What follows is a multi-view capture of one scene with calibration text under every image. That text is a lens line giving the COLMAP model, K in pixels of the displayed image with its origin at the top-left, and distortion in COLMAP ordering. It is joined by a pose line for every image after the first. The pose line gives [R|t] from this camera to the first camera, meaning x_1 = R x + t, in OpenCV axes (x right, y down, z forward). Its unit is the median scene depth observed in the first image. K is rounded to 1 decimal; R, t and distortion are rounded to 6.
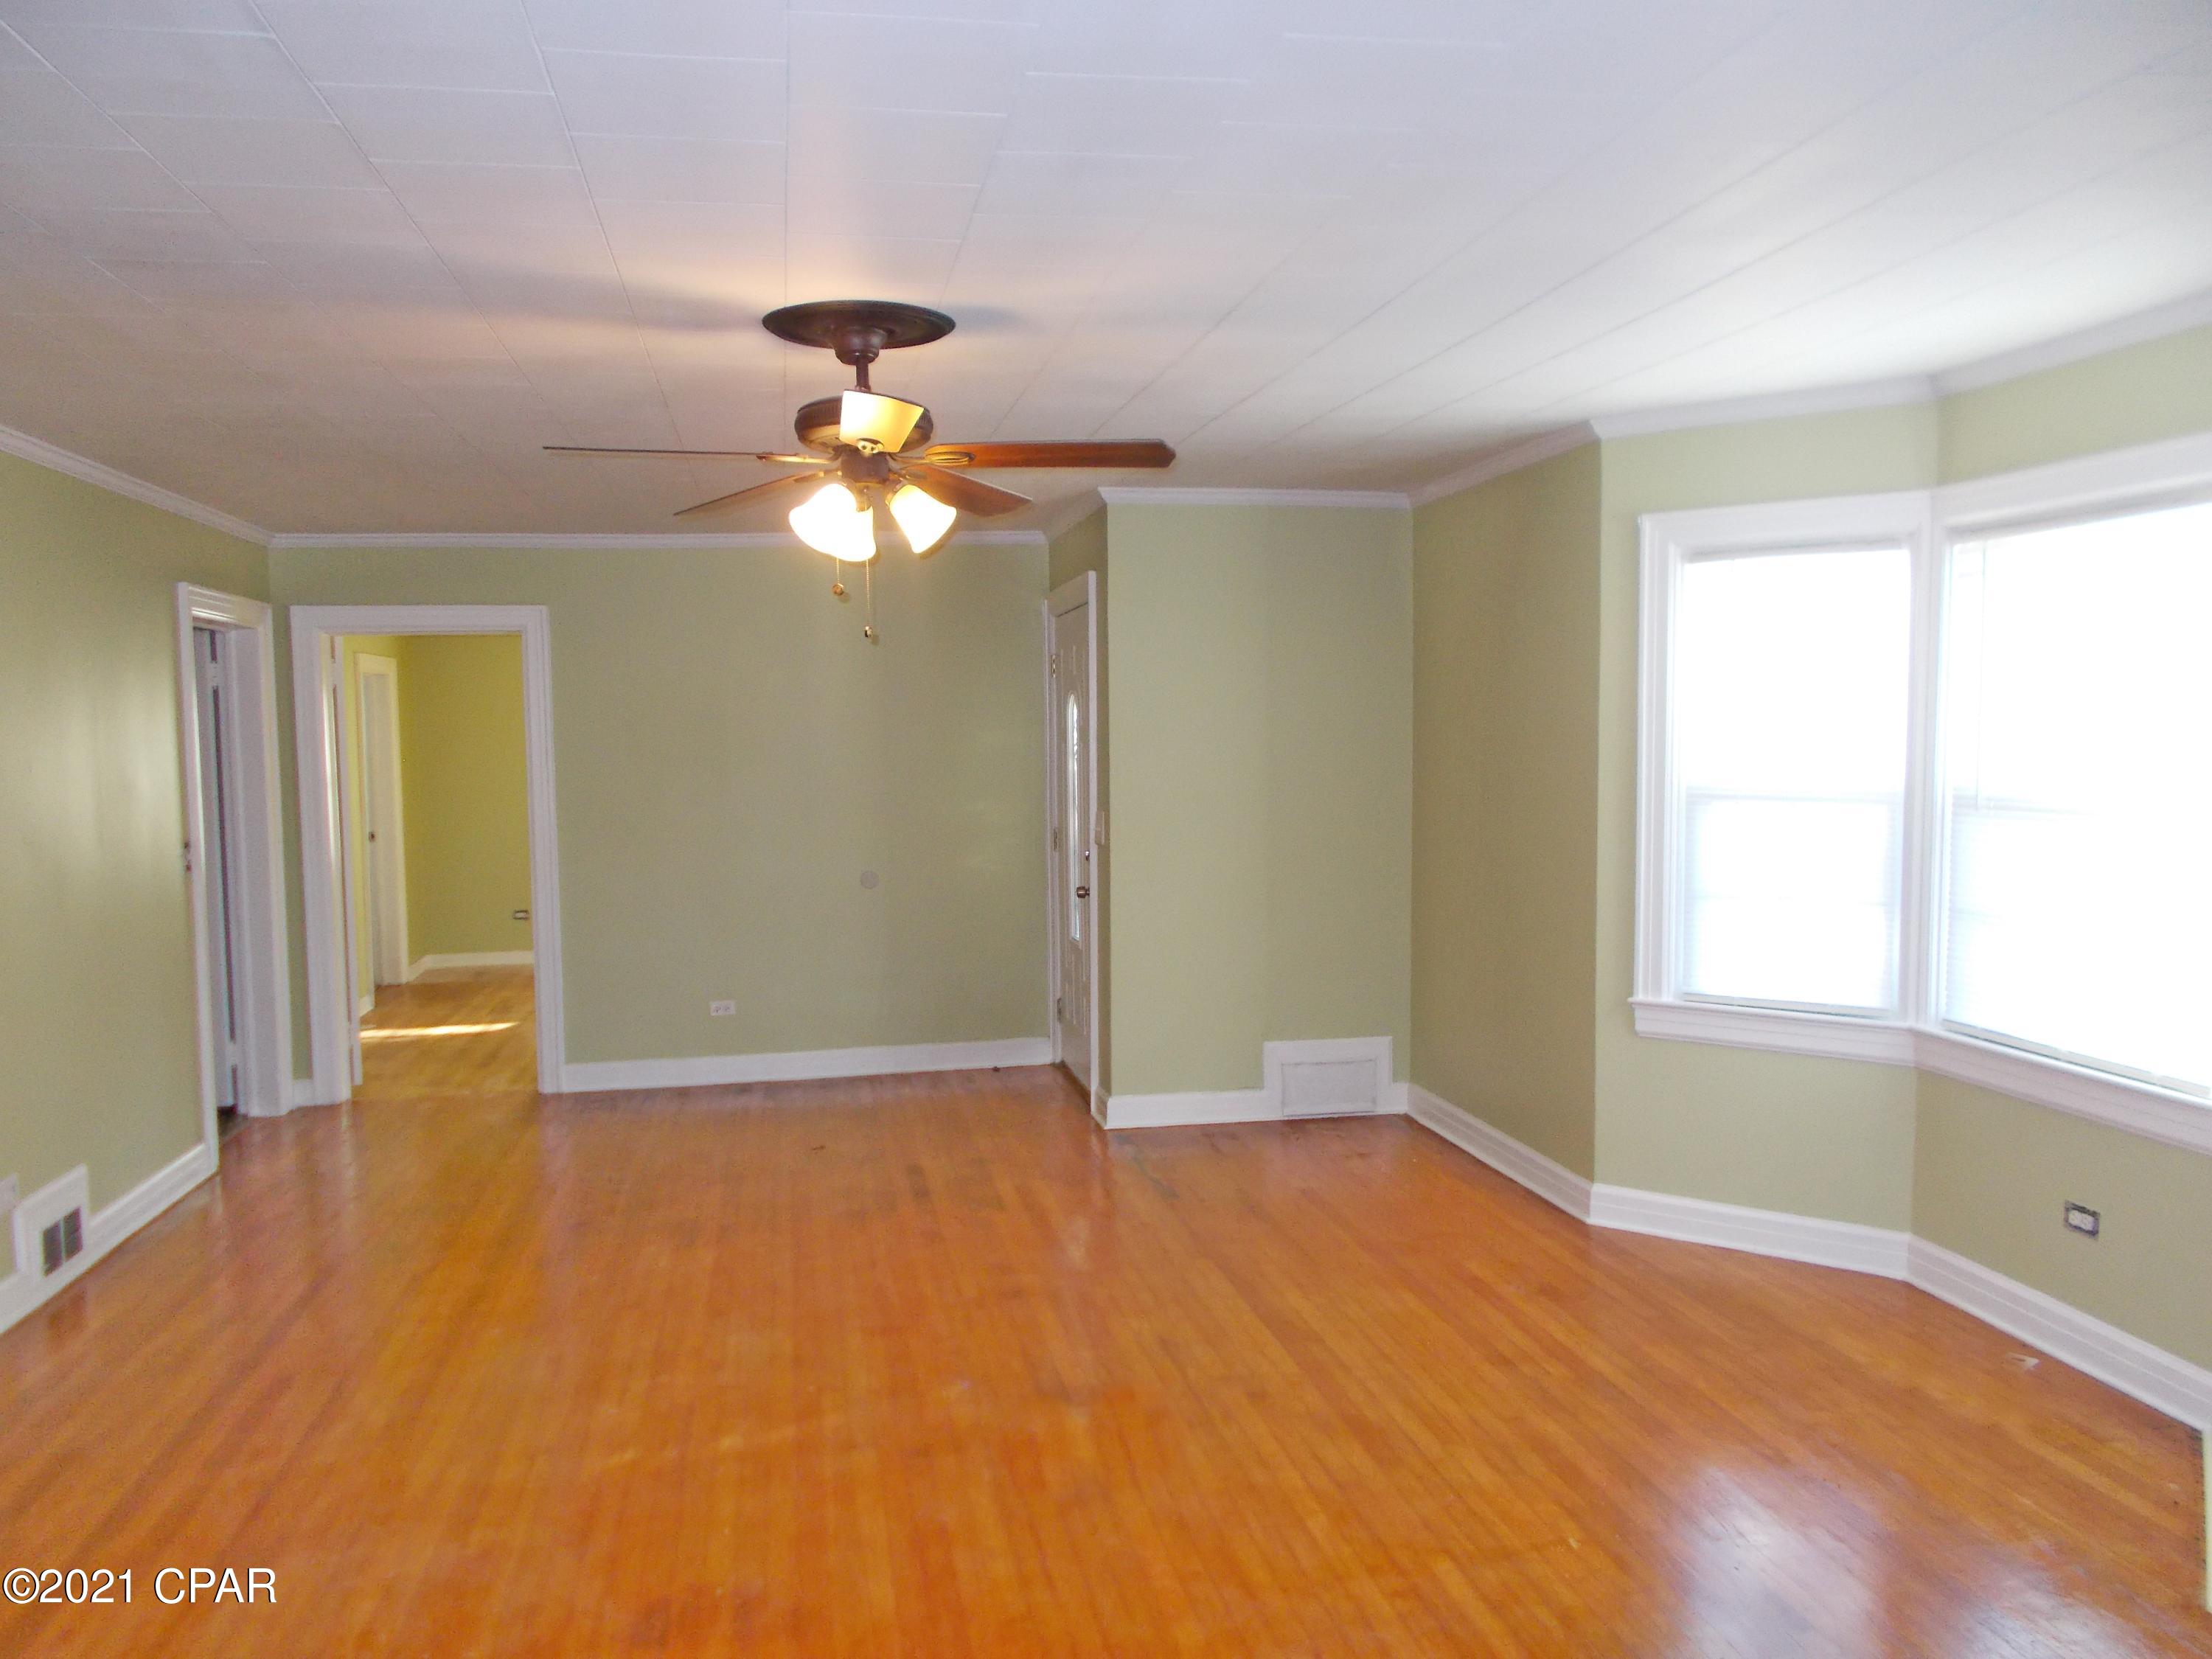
lens RADIAL K [[1687.8, 0, 1089.8], [0, 1687.8, 837.6], [0, 0, 1]] dist [0.000361, 0.021541]
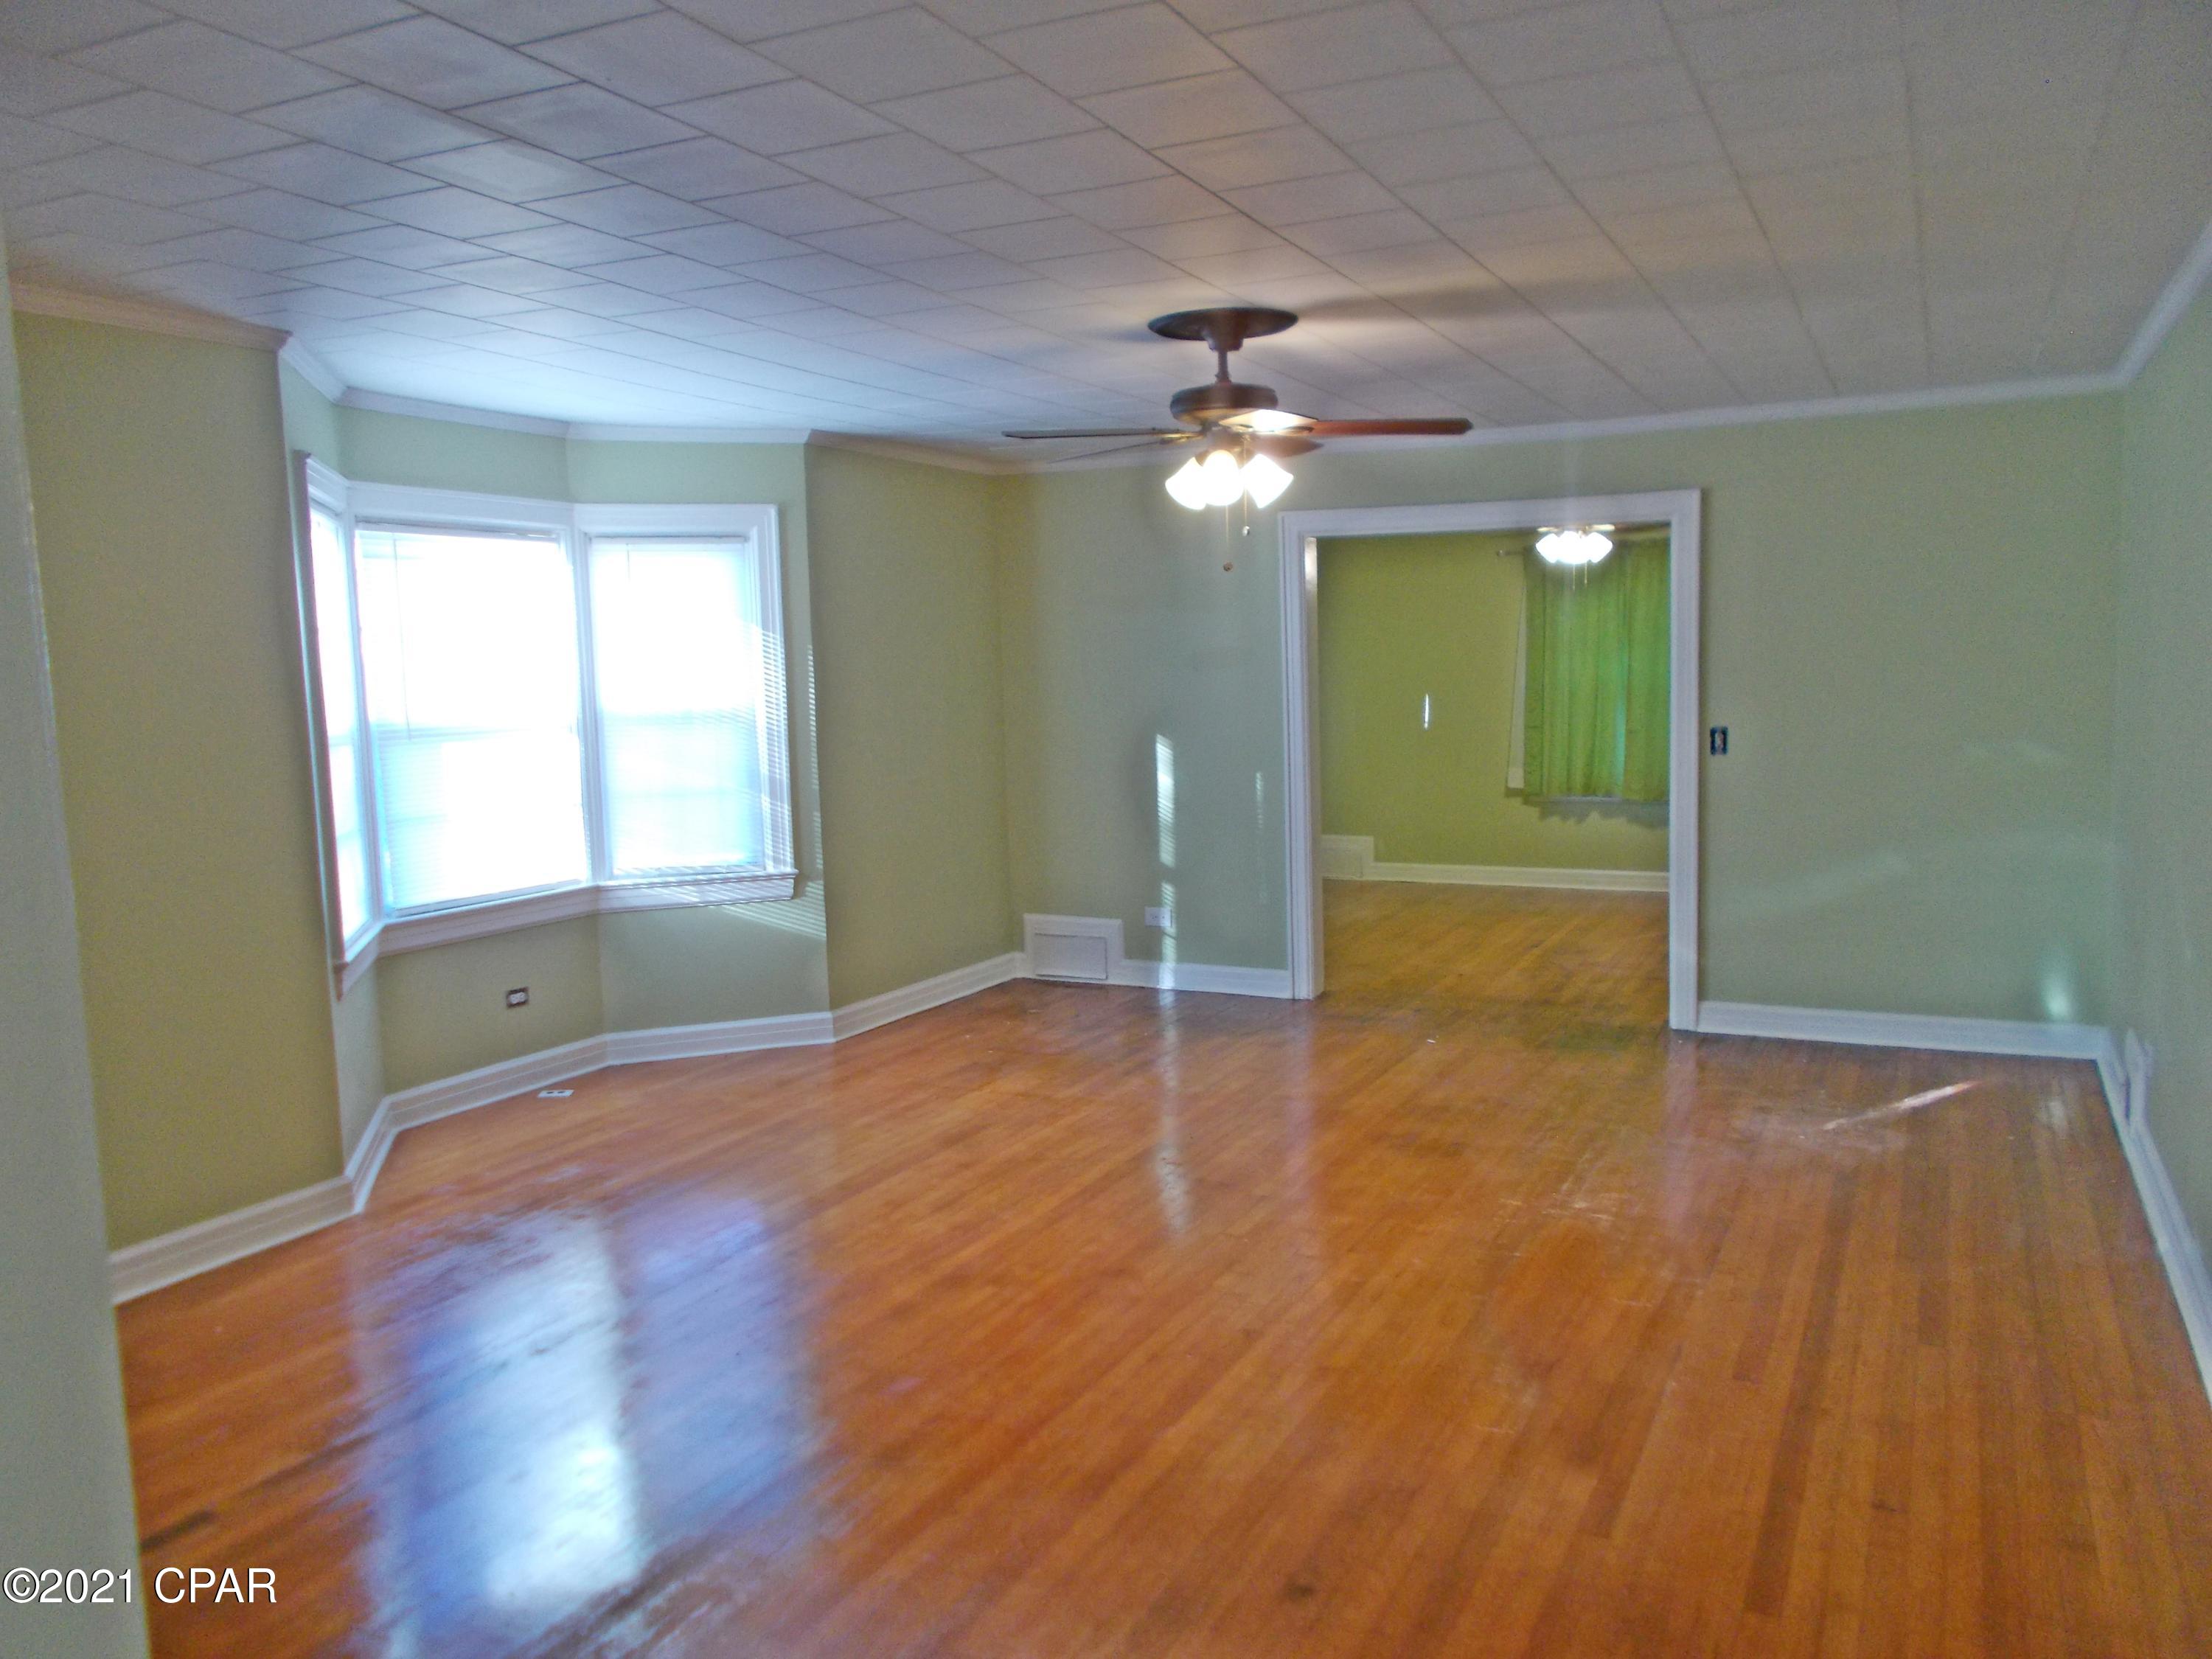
lens RADIAL K [[1687.8, 0, 1098.5], [0, 1687.8, 825.7], [0, 0, 1]] dist [0.000361, 0.021541]
pose [[-0.798762, -0.027509, 0.601018, -0.733521], [0.074589, 0.986720, 0.144294, -0.105020], [-0.597005, 0.160086, -0.786102, 1.856501]]
